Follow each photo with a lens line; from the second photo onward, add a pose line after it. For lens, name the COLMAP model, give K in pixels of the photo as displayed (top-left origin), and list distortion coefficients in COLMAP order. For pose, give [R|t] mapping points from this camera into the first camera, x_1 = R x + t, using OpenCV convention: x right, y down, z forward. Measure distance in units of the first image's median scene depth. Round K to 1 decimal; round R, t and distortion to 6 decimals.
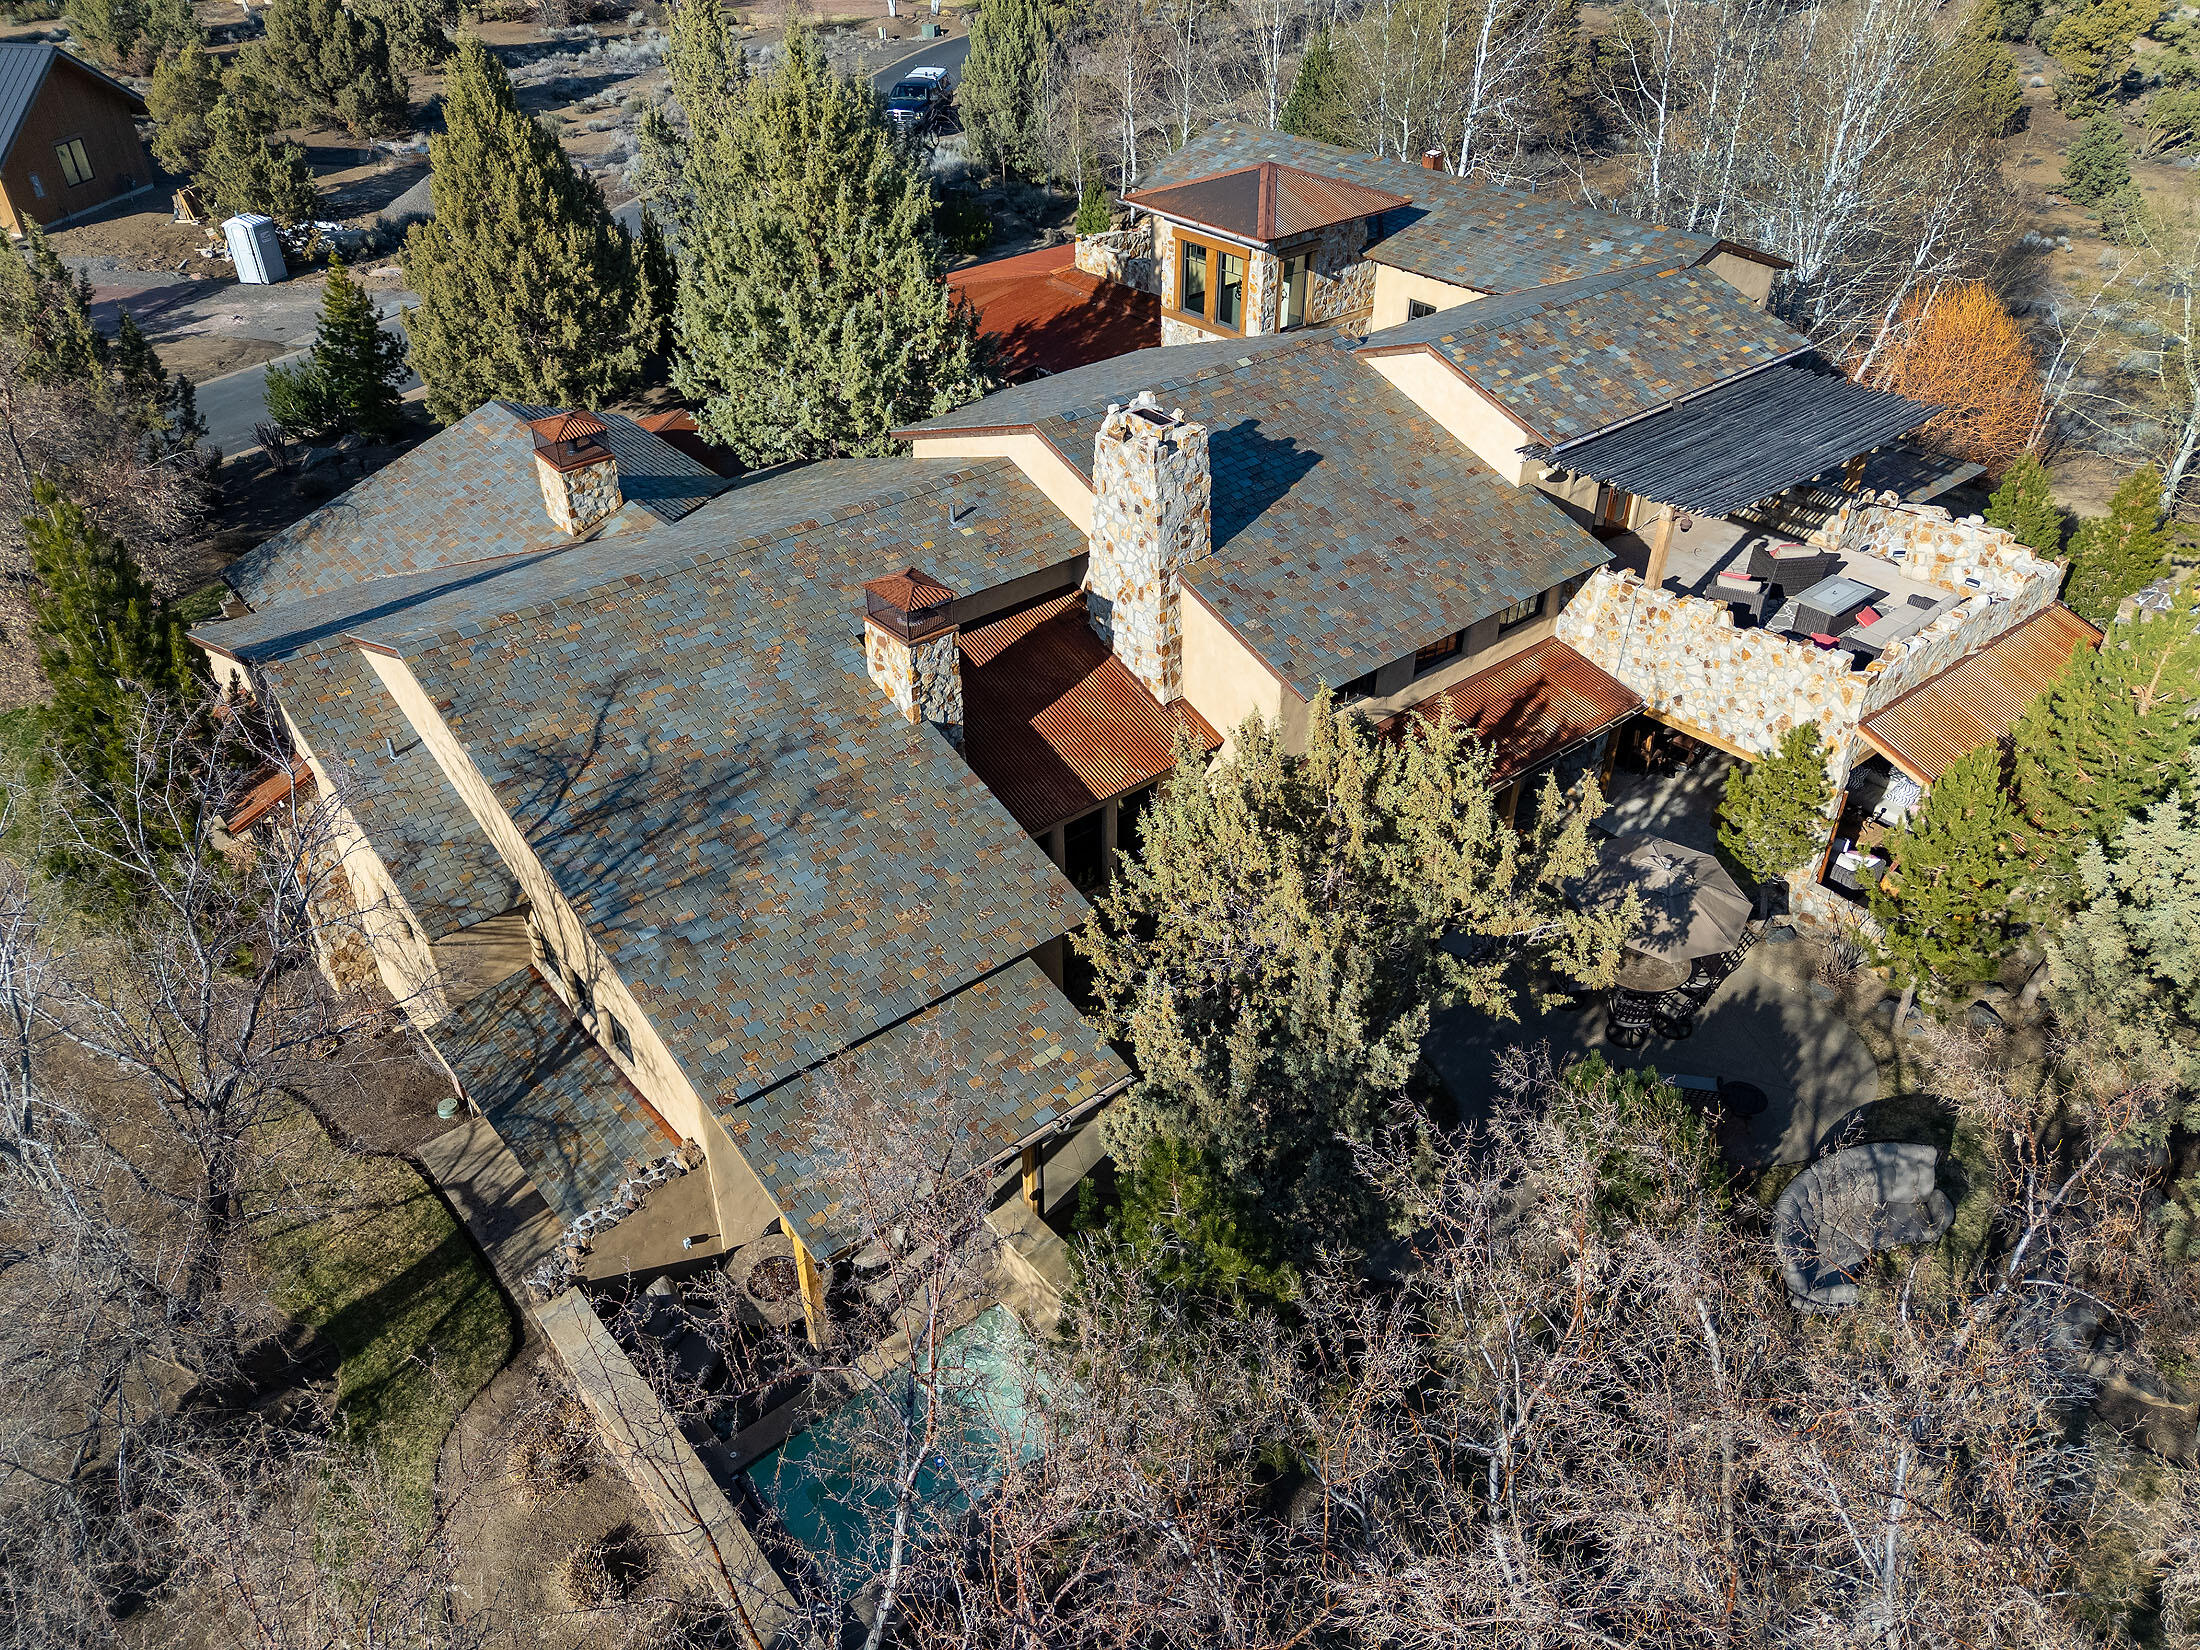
lens RADIAL K [[1612.2, 0, 1100.0], [0, 1612.2, 825.0], [0, 0, 1]] dist [0.081570, -0.073672]
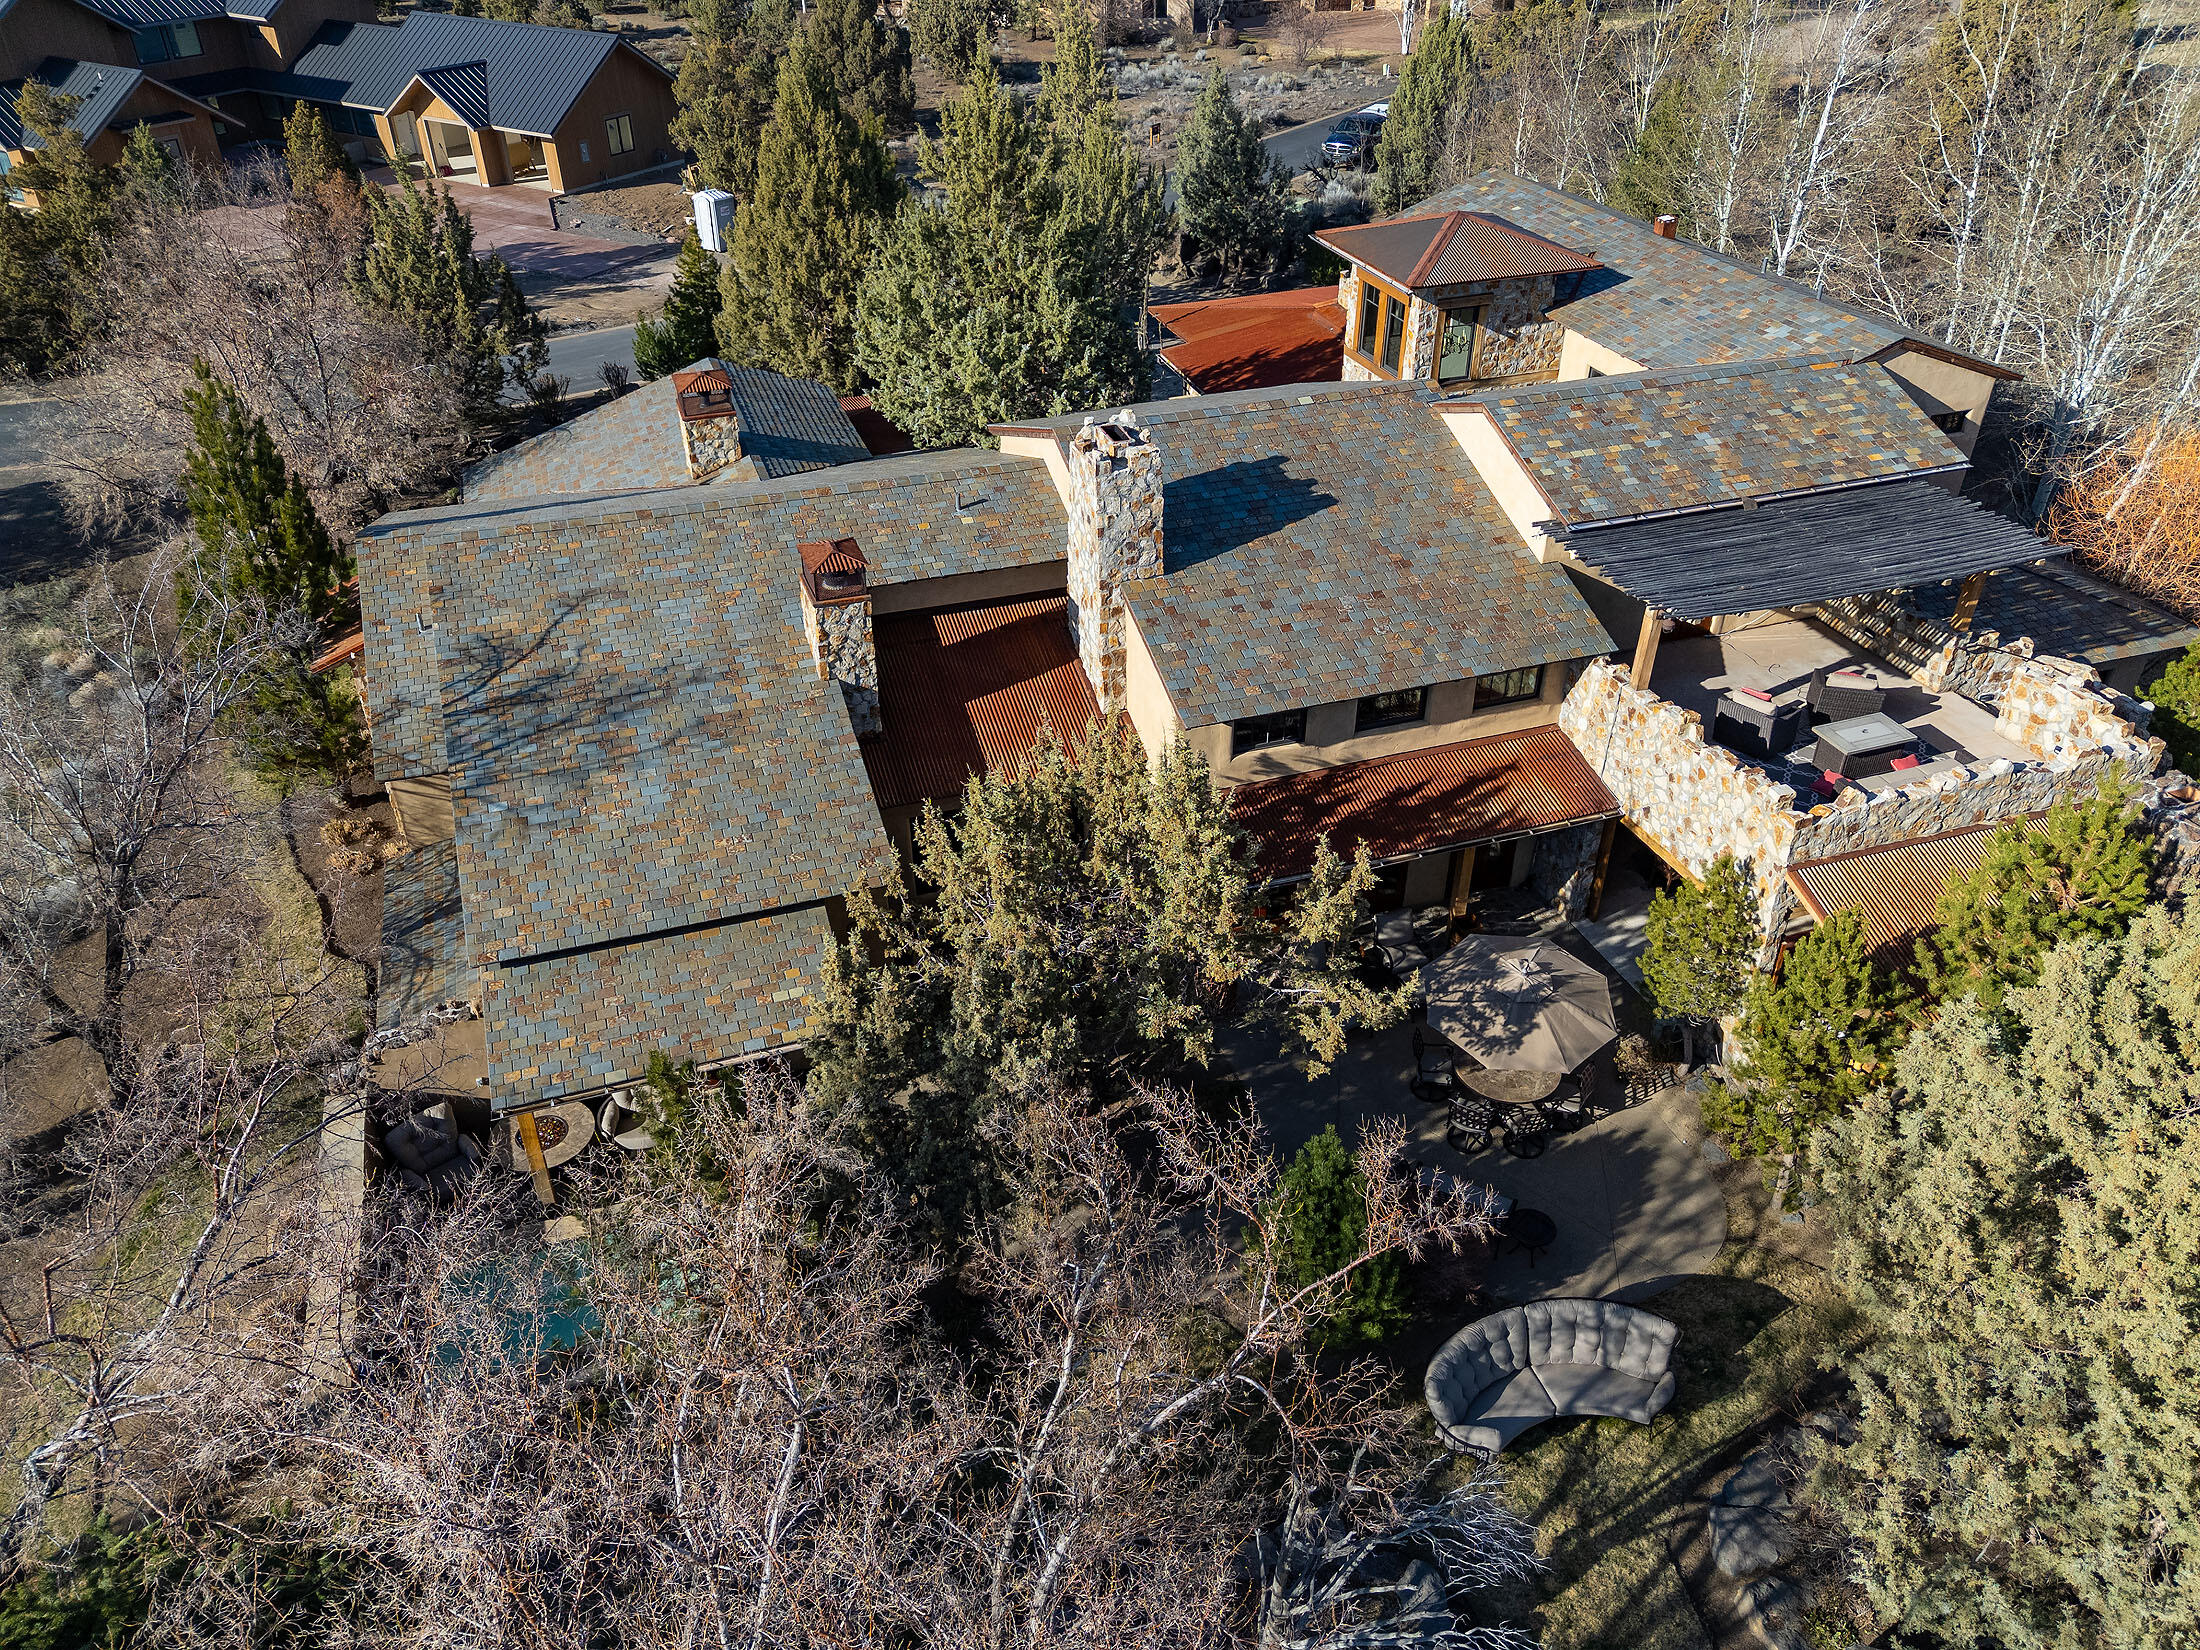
lens RADIAL K [[1612.2, 0, 1100.0], [0, 1612.2, 825.0], [0, 0, 1]] dist [0.081570, -0.073672]
pose [[0.934598, 0.200620, -0.293732, 0.324009], [-0.205929, 0.978480, 0.013082, -0.016527], [0.290036, 0.048261, 0.955798, 0.021016]]
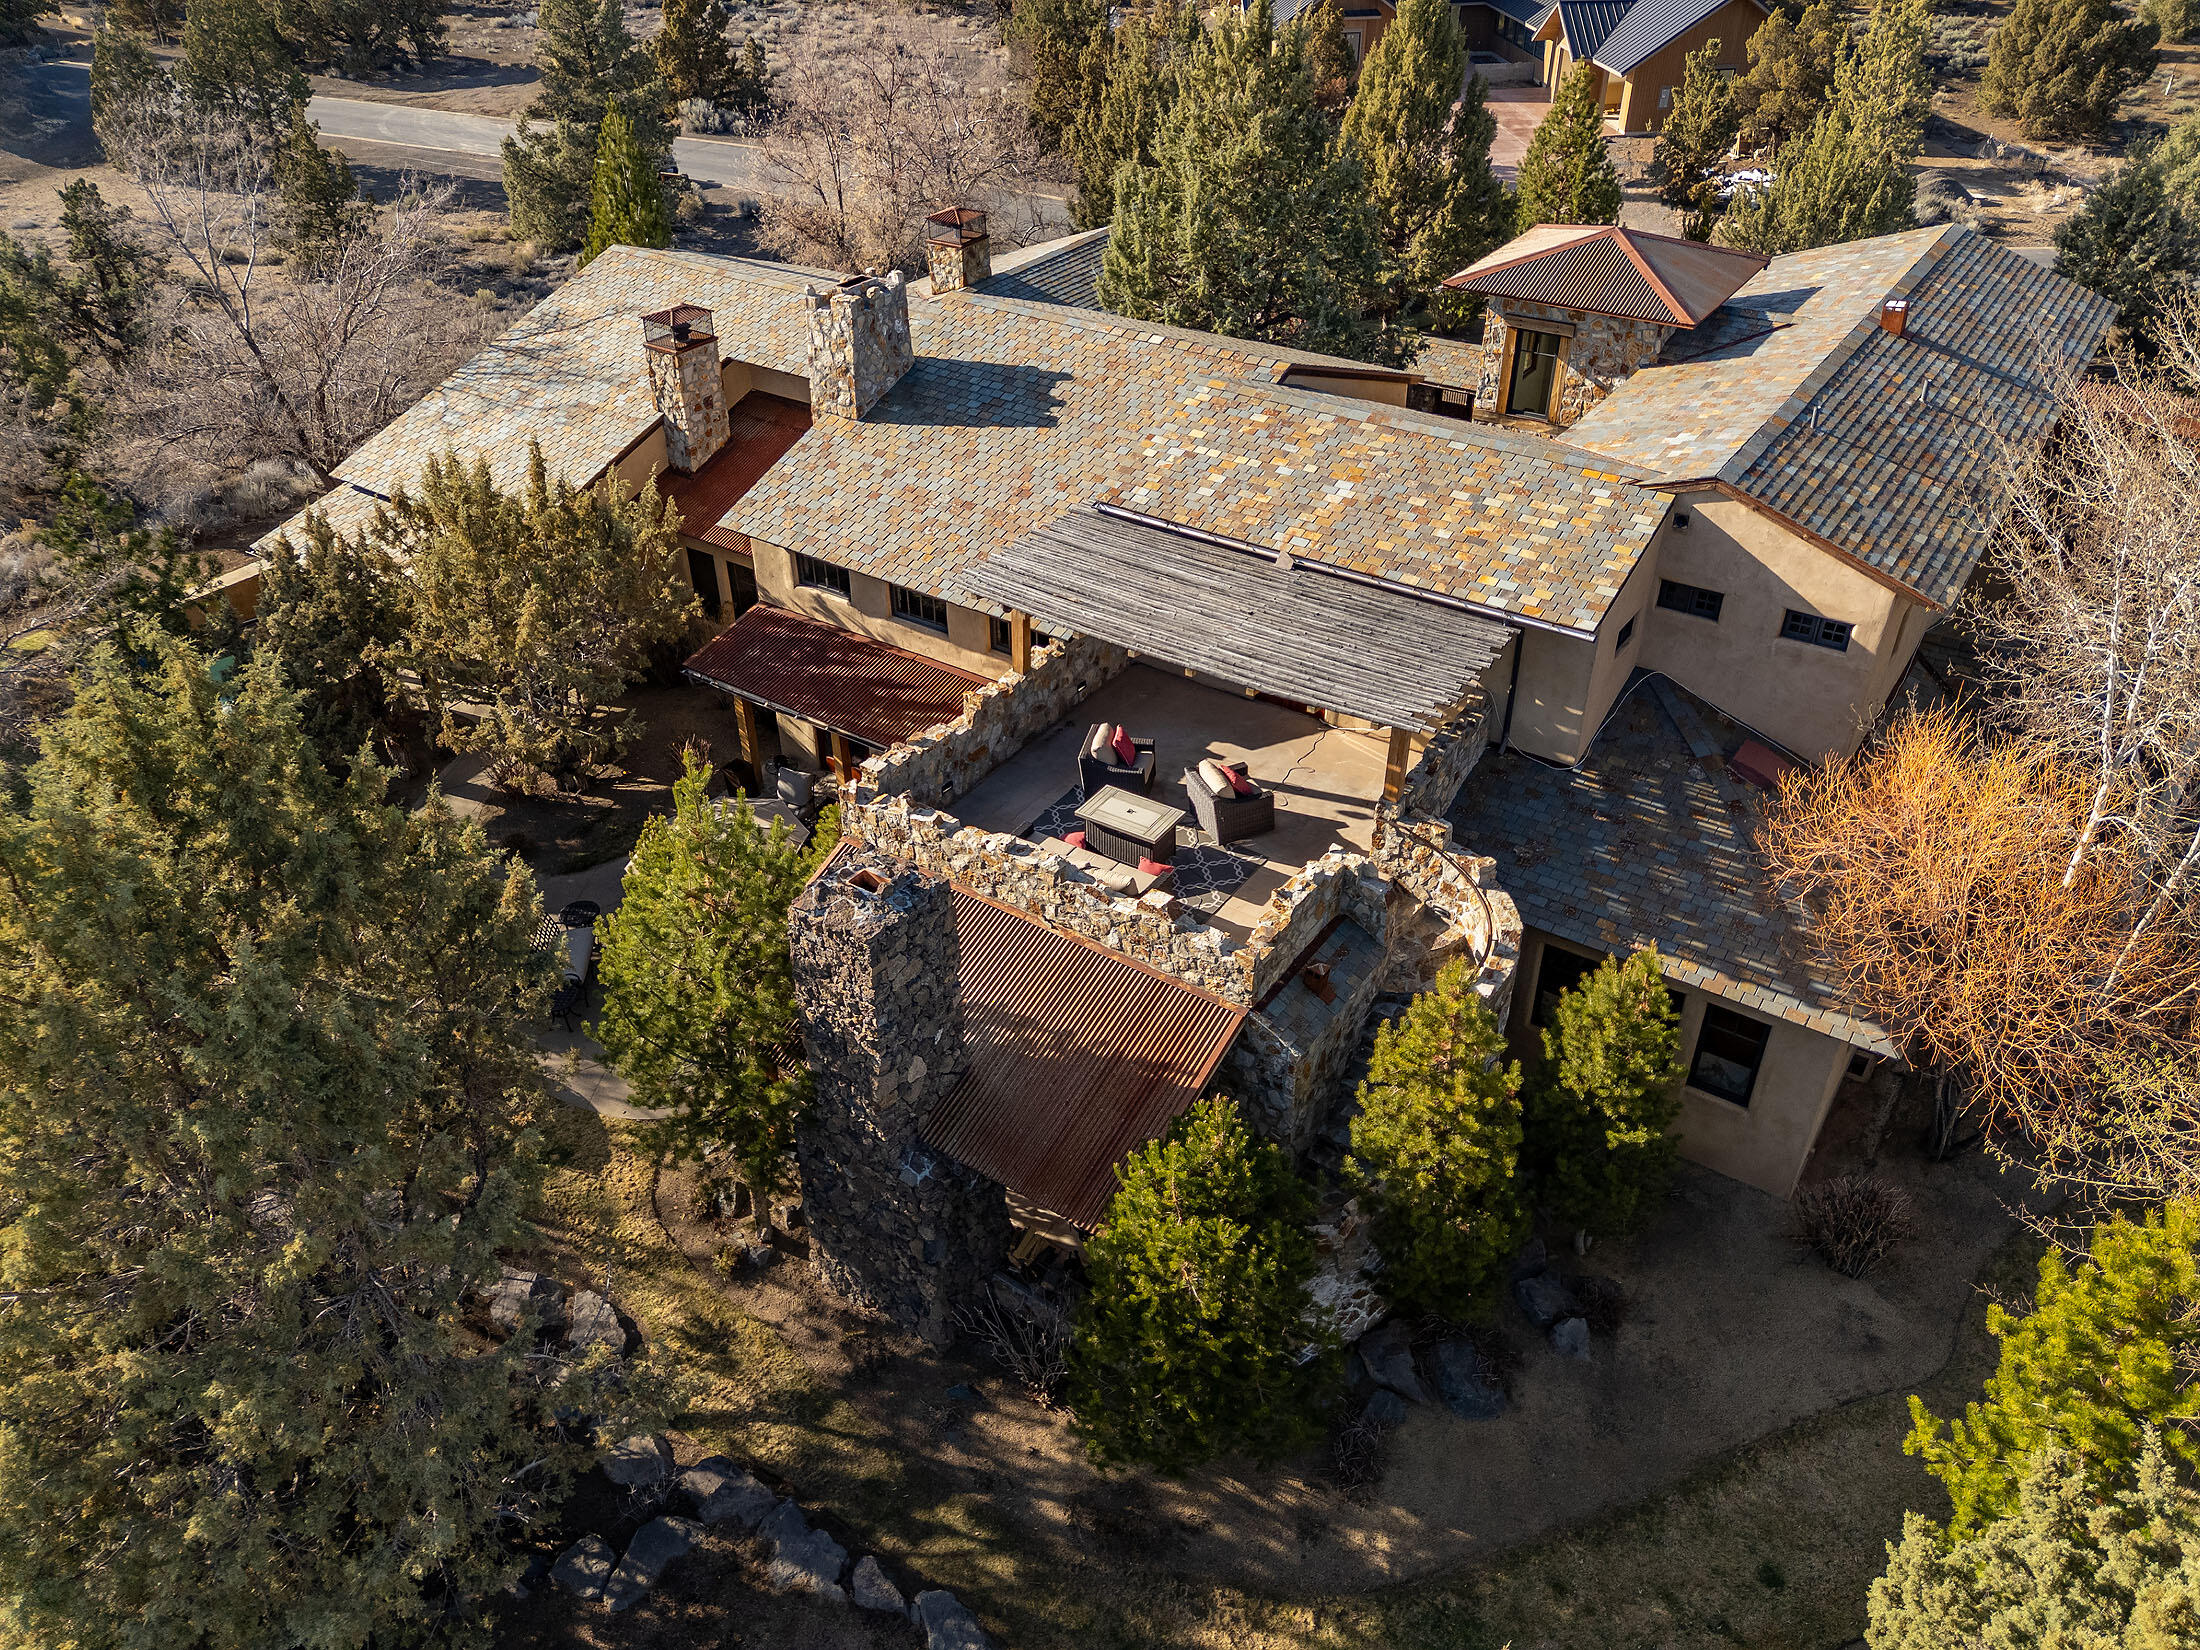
lens RADIAL K [[1612.2, 0, 1100.0], [0, 1612.2, 825.0], [0, 0, 1]] dist [0.081570, -0.073672]
pose [[0.276827, 0.549693, -0.788165, 1.037303], [-0.549350, 0.763497, 0.339540, -0.383827], [0.788404, 0.338985, 0.513330, 0.581795]]
